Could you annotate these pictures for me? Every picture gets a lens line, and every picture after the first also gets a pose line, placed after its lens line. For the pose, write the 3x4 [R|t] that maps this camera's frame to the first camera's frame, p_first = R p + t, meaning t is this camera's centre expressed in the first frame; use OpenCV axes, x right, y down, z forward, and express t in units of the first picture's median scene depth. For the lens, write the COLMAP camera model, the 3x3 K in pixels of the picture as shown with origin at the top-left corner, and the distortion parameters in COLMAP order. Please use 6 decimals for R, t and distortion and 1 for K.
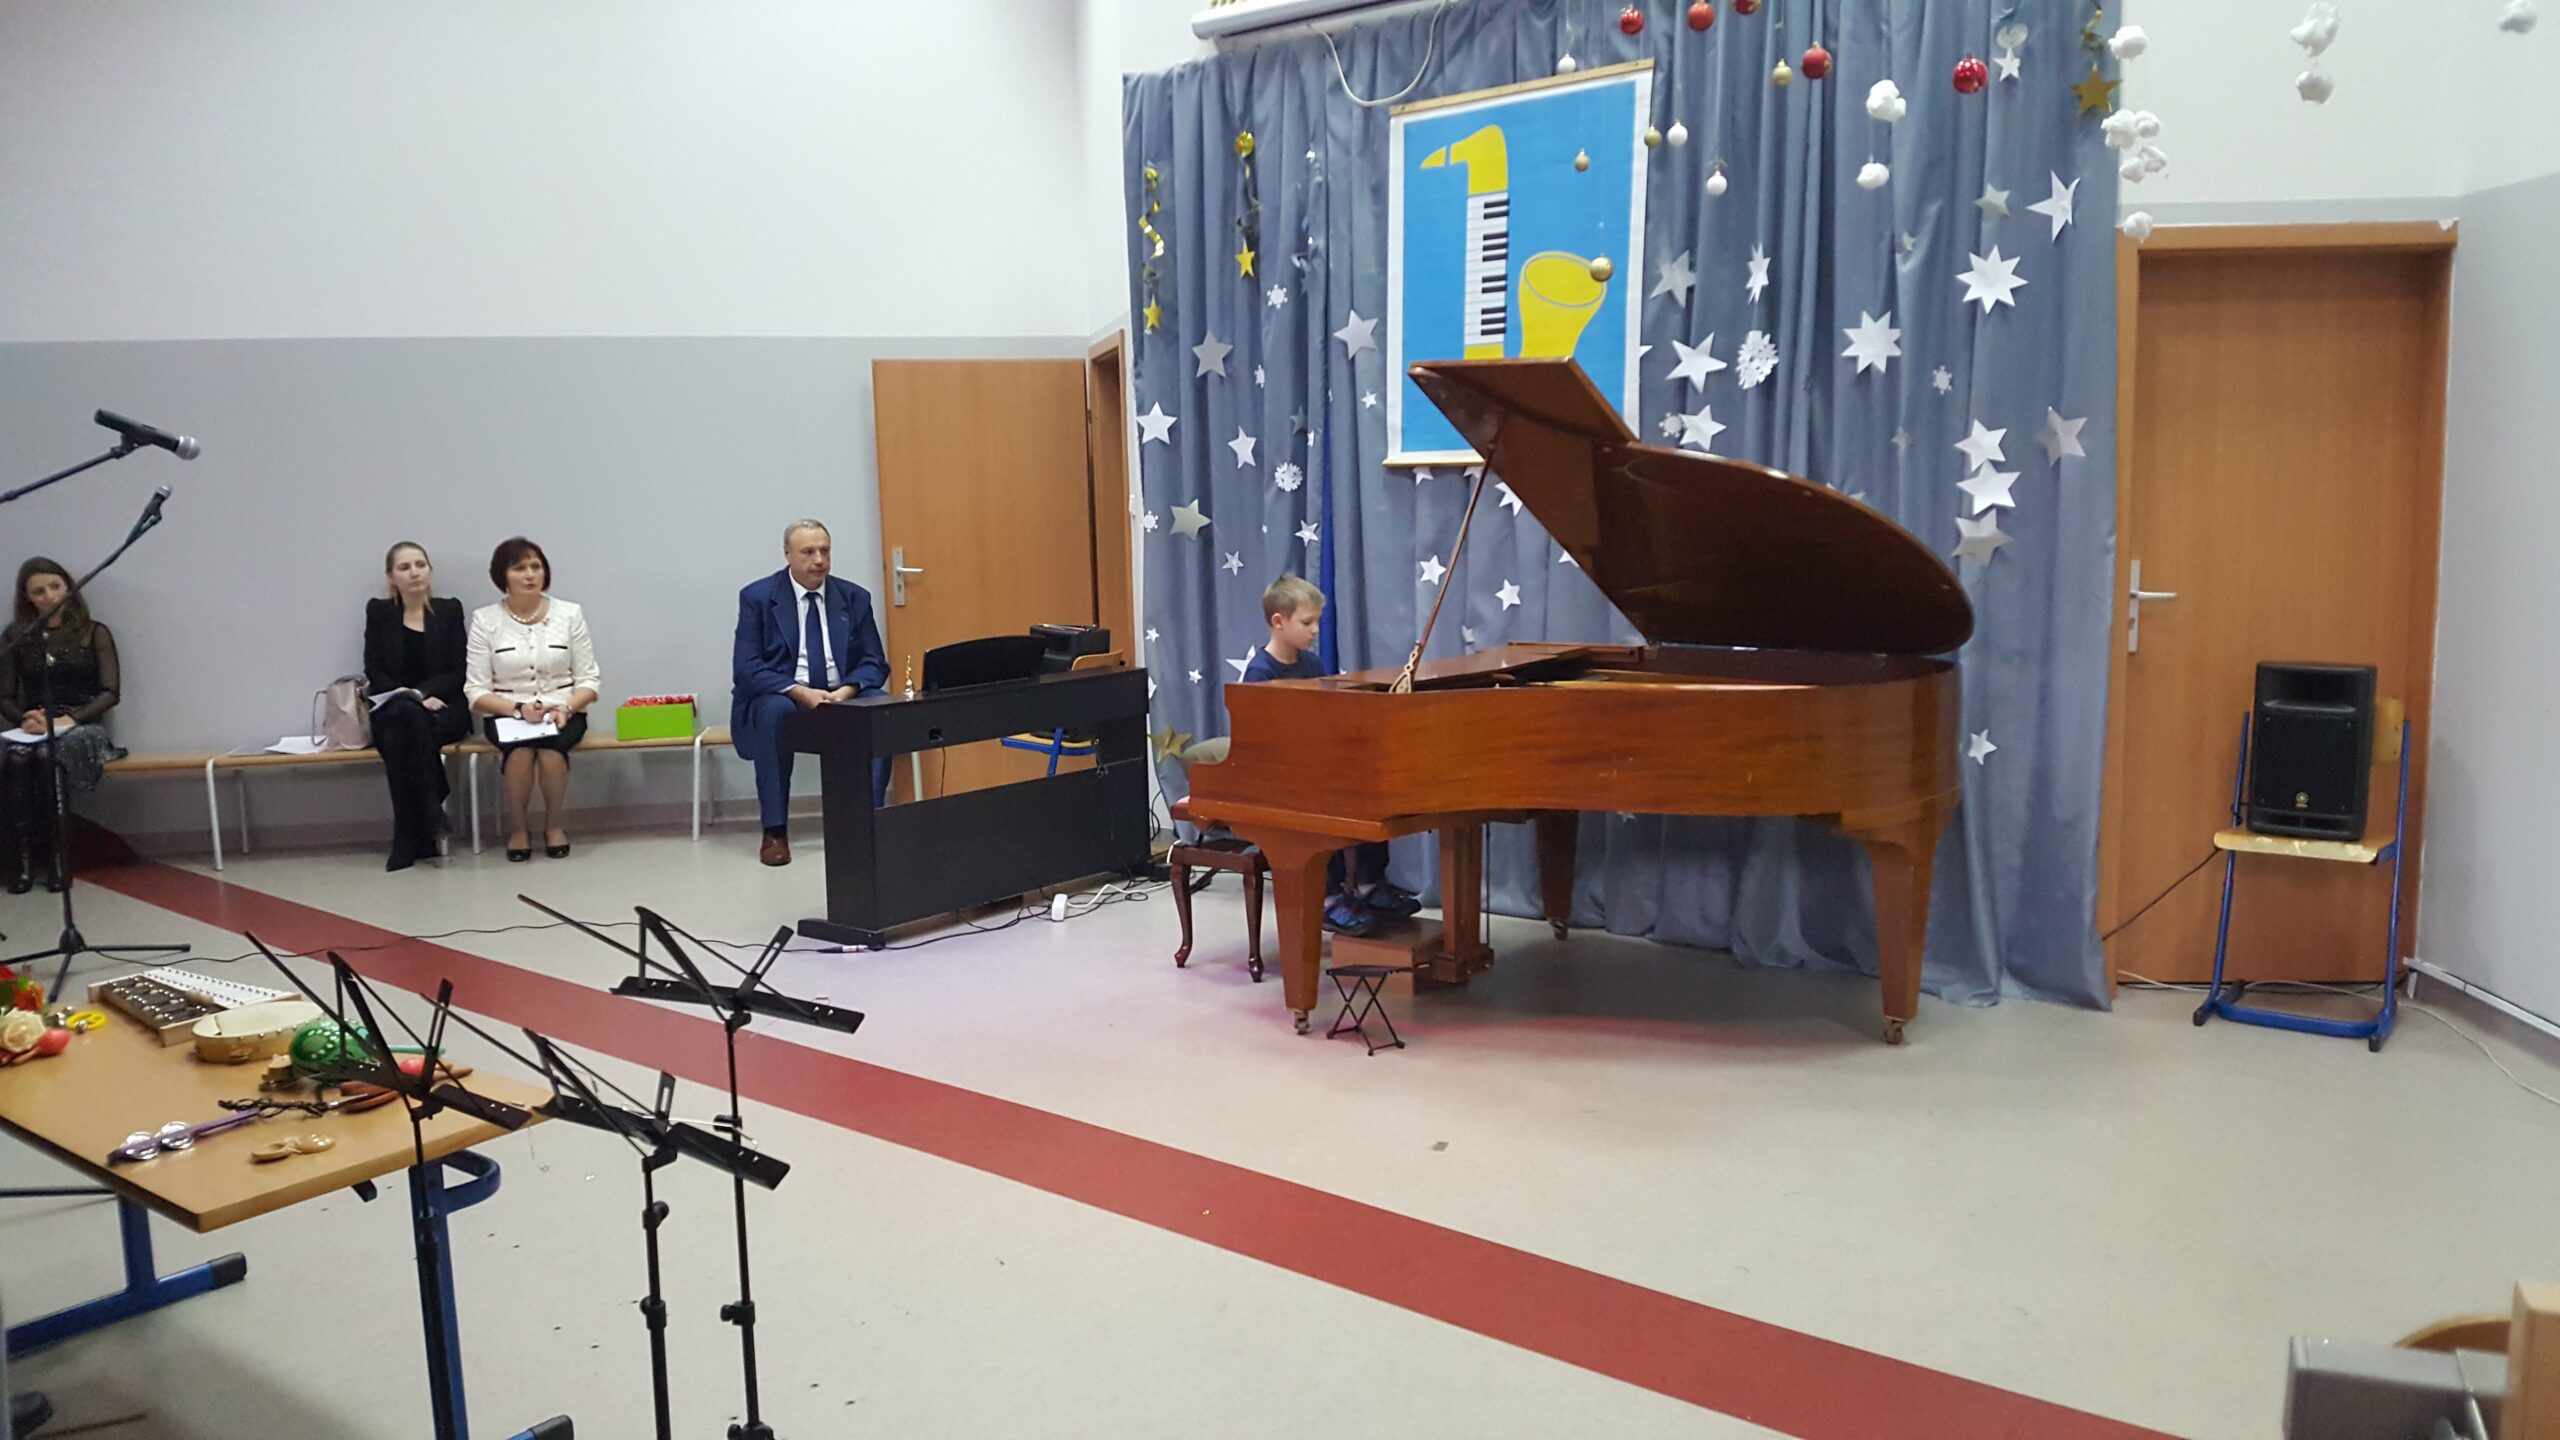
lens RADIAL K [[1946.0, 0, 1235.8], [0, 1946.0, 727.4], [0, 0, 1]] dist [0.210107, -0.510915]
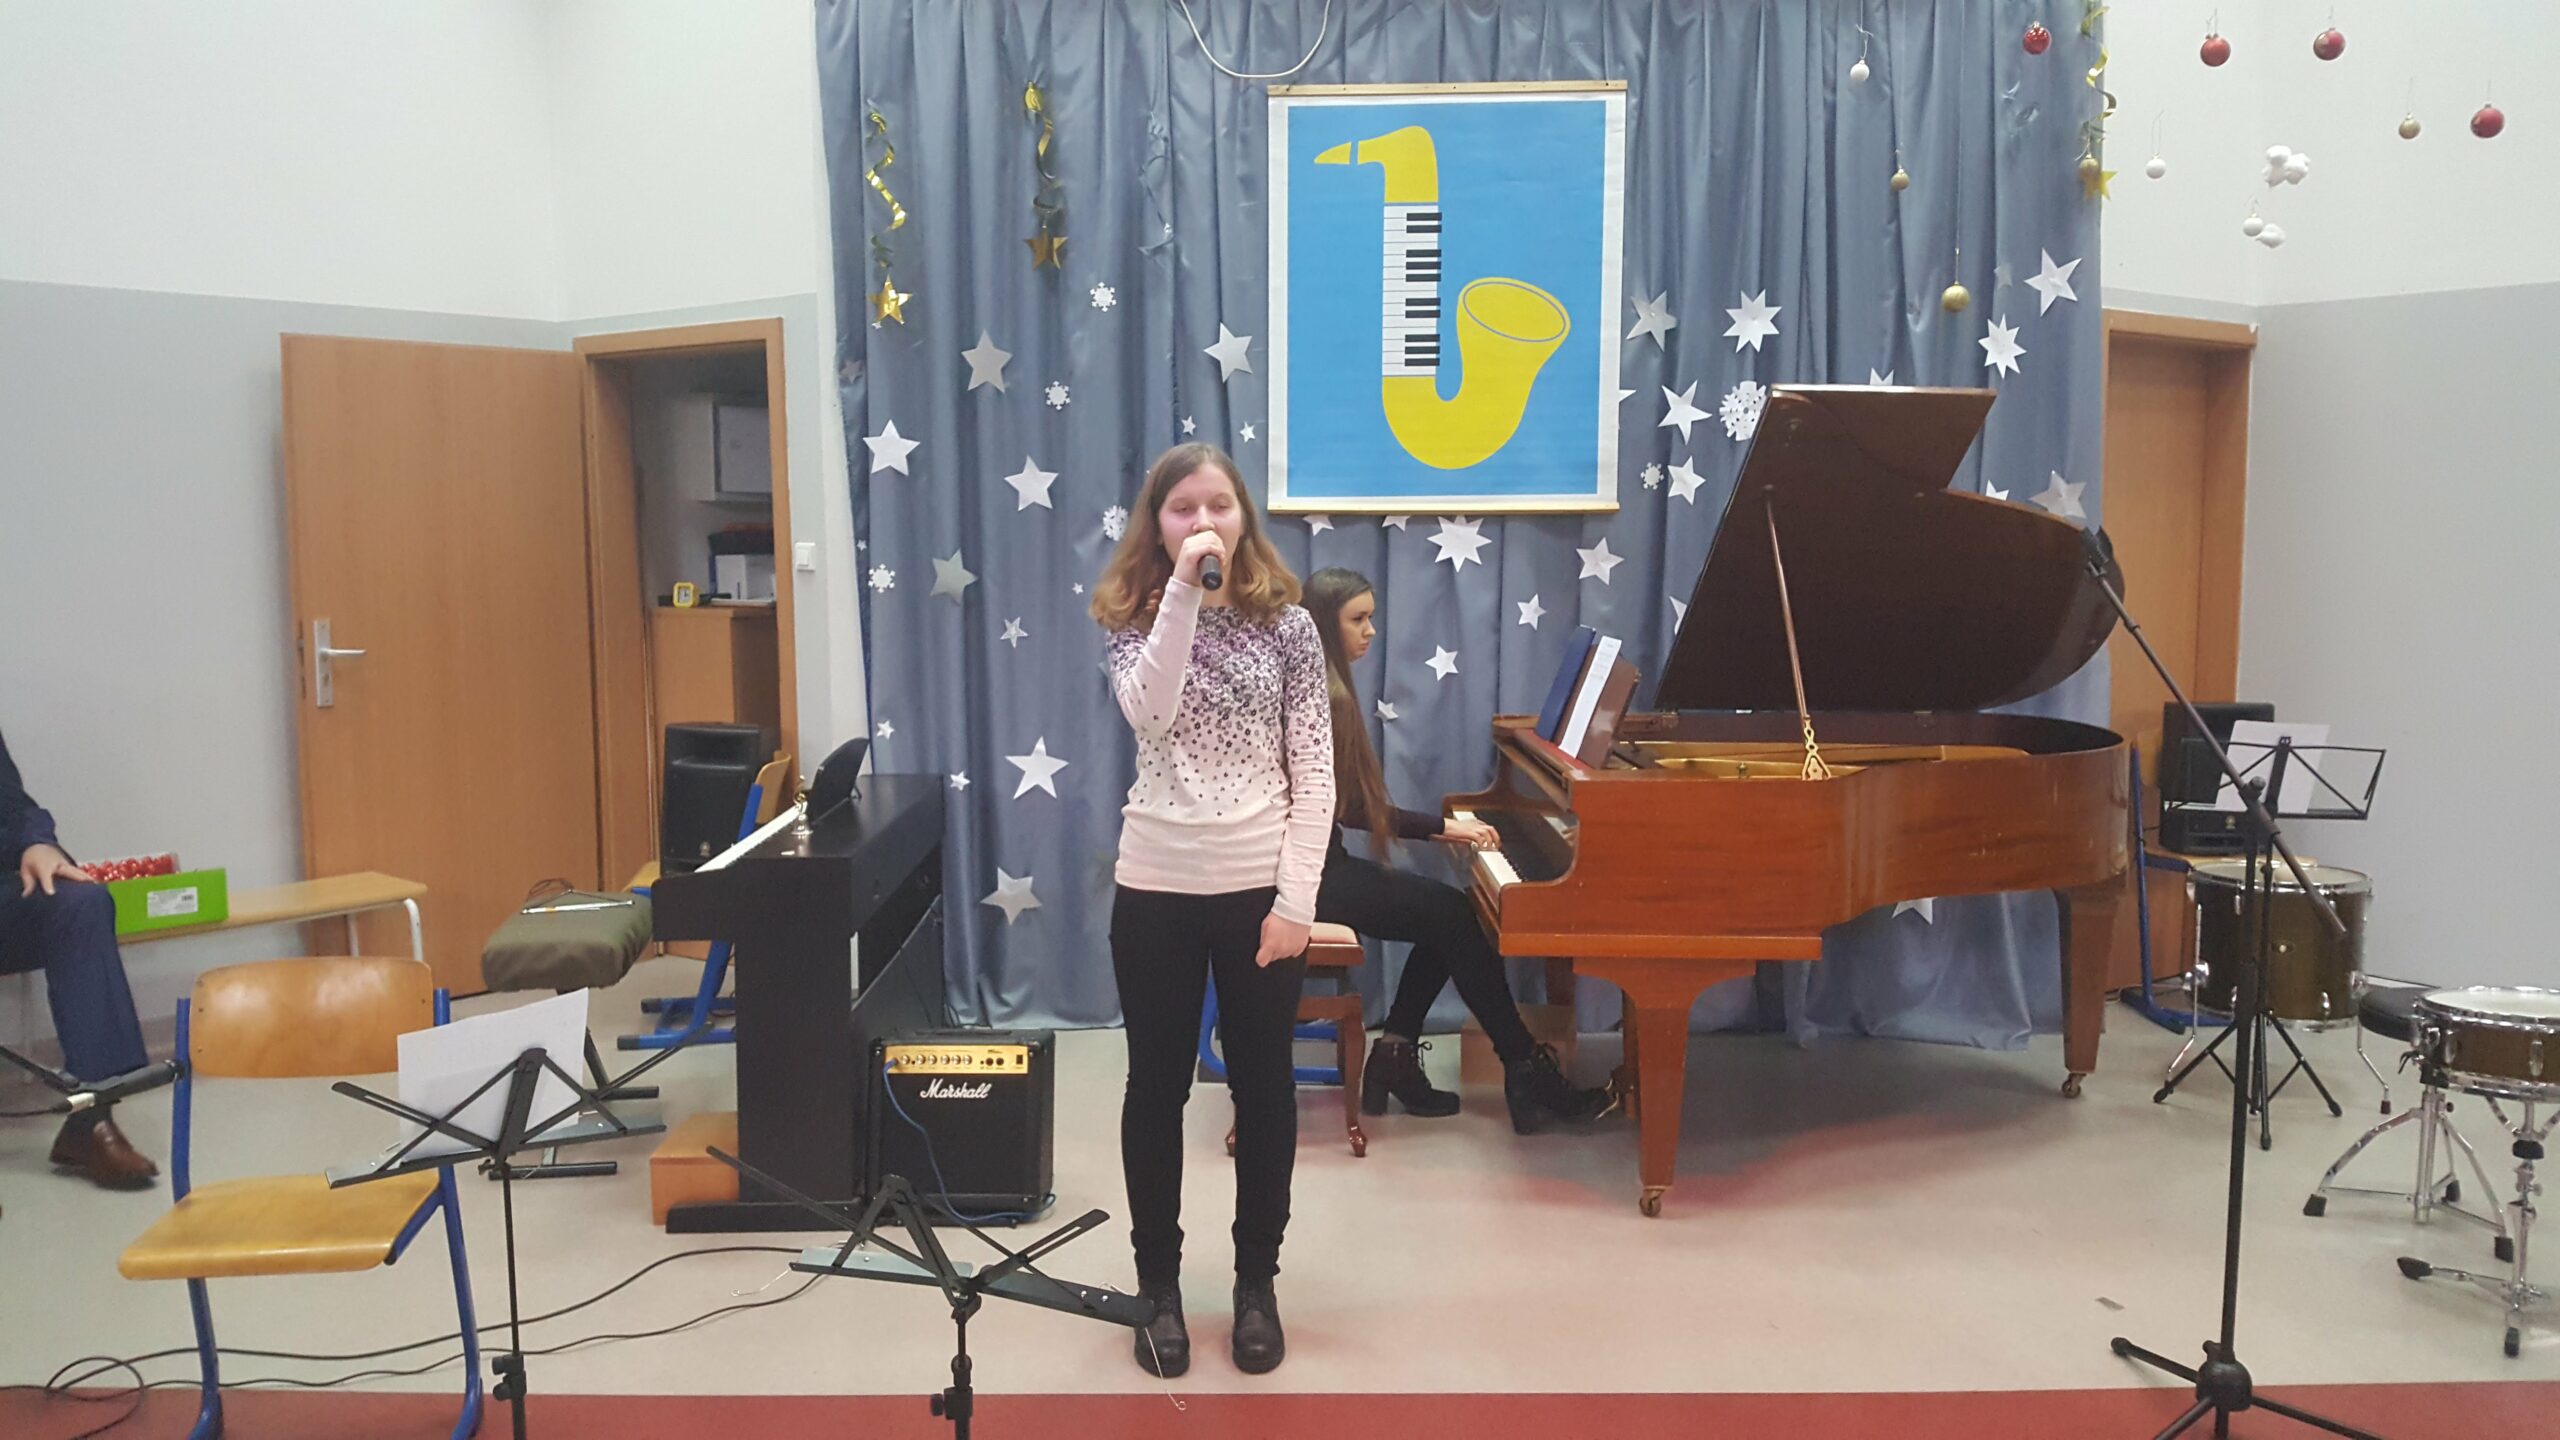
lens RADIAL K [[1952.8, 0, 1229.6], [0, 1952.8, 727.7], [0, 0, 1]] dist [0.197812, -0.488542]
pose [[0.755390, -0.045469, 0.653697, -0.537209], [0.069188, 0.997548, -0.010566, -0.038534], [-0.651613, 0.053209, 0.756683, 0.426838]]
